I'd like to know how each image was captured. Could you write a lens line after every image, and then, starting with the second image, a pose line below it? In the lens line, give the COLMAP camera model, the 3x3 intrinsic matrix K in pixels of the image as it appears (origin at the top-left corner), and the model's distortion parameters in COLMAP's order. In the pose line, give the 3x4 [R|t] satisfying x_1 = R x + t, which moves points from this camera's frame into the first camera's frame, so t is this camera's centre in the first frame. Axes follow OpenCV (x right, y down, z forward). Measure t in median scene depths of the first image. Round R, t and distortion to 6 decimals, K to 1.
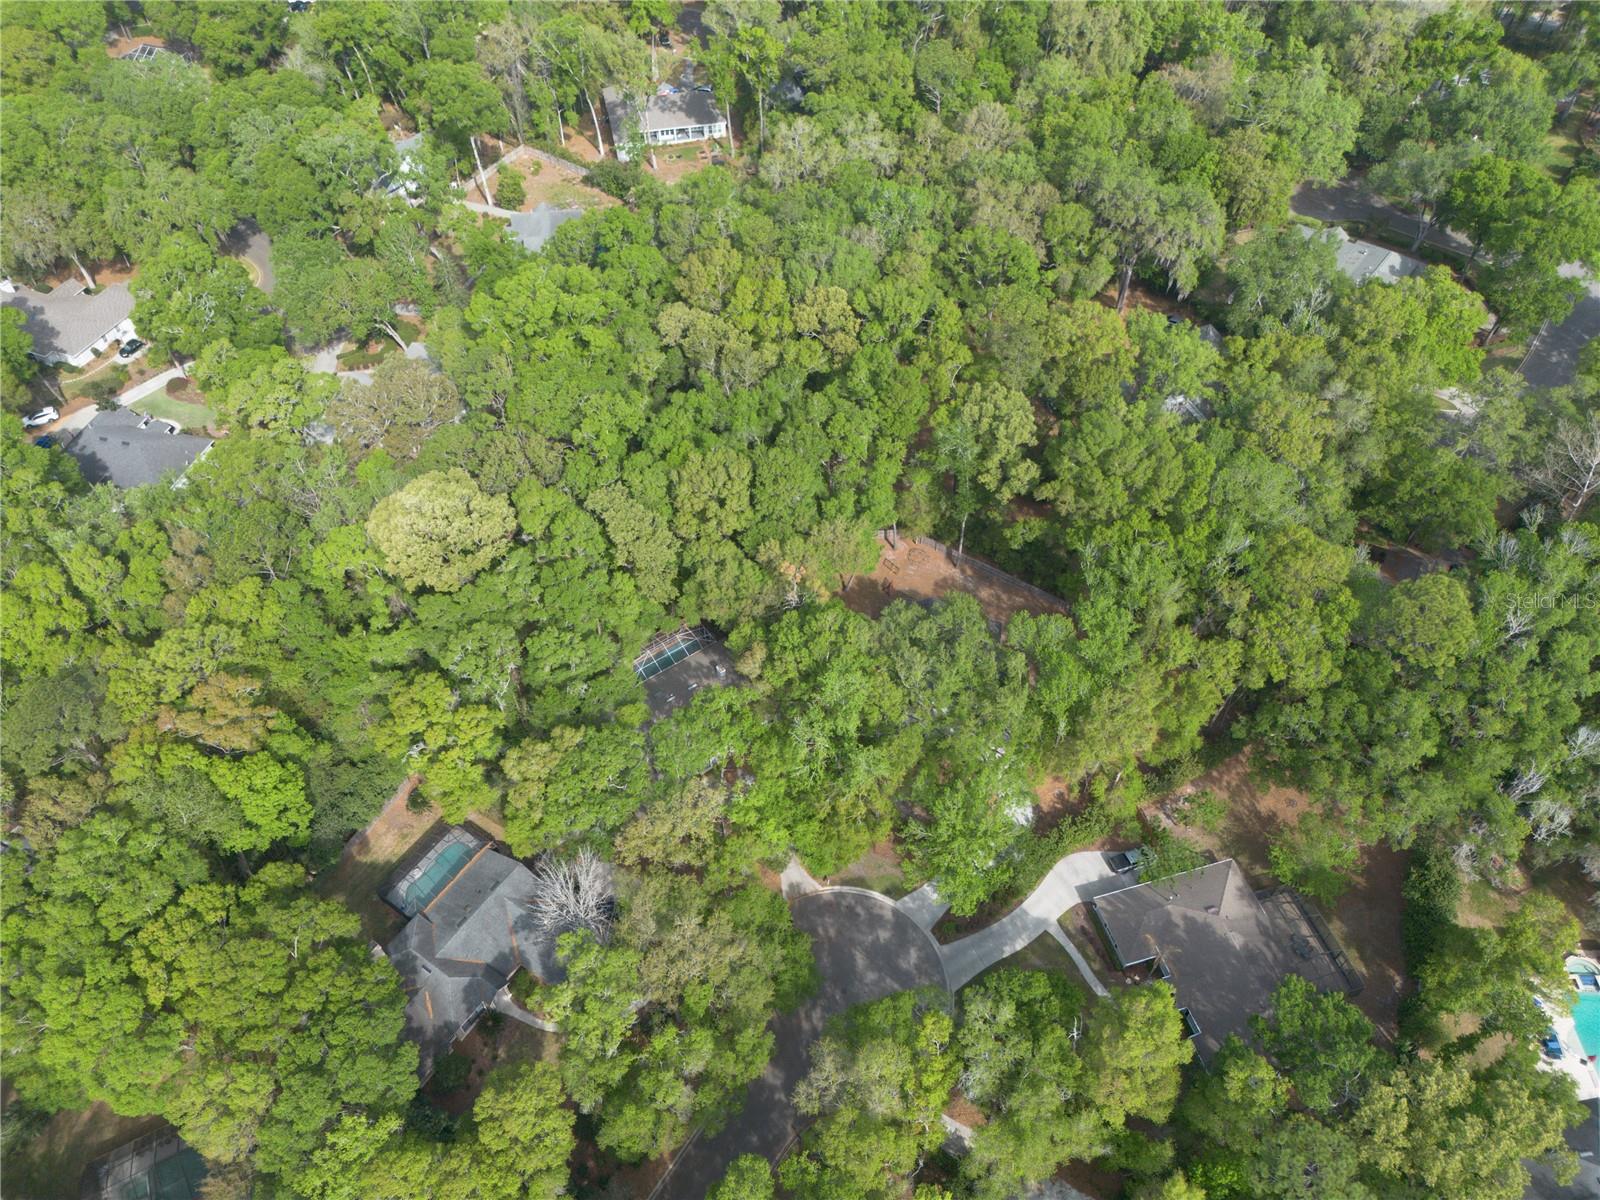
lens RADIAL K [[1115.9, 0, 799.3], [0, 1115.9, 609.7], [0, 0, 1]] dist [0.074050, -0.056803]
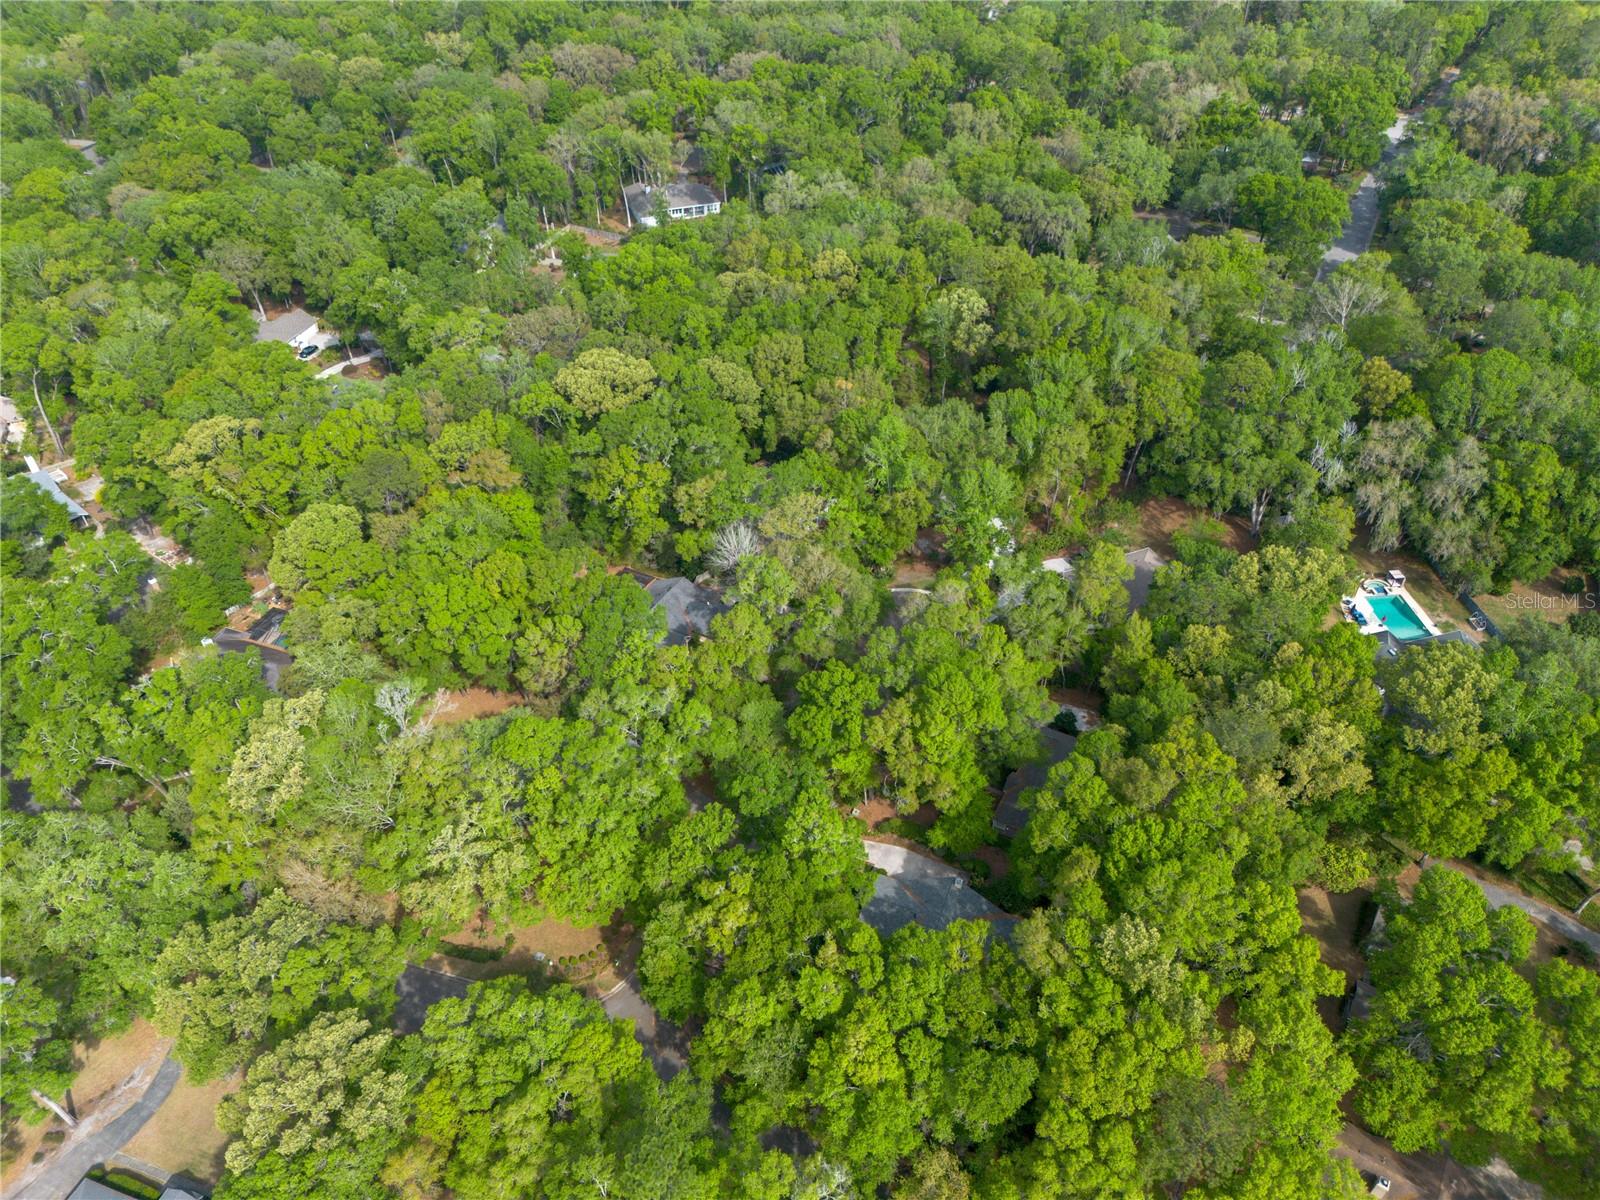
lens RADIAL K [[1115.9, 0, 799.3], [0, 1115.9, 609.7], [0, 0, 1]] dist [0.074050, -0.056803]
pose [[0.994027, -0.075140, 0.079151, -0.152705], [0.087820, 0.981289, -0.171344, 0.379611], [-0.064796, 0.177272, 0.982027, -0.319969]]
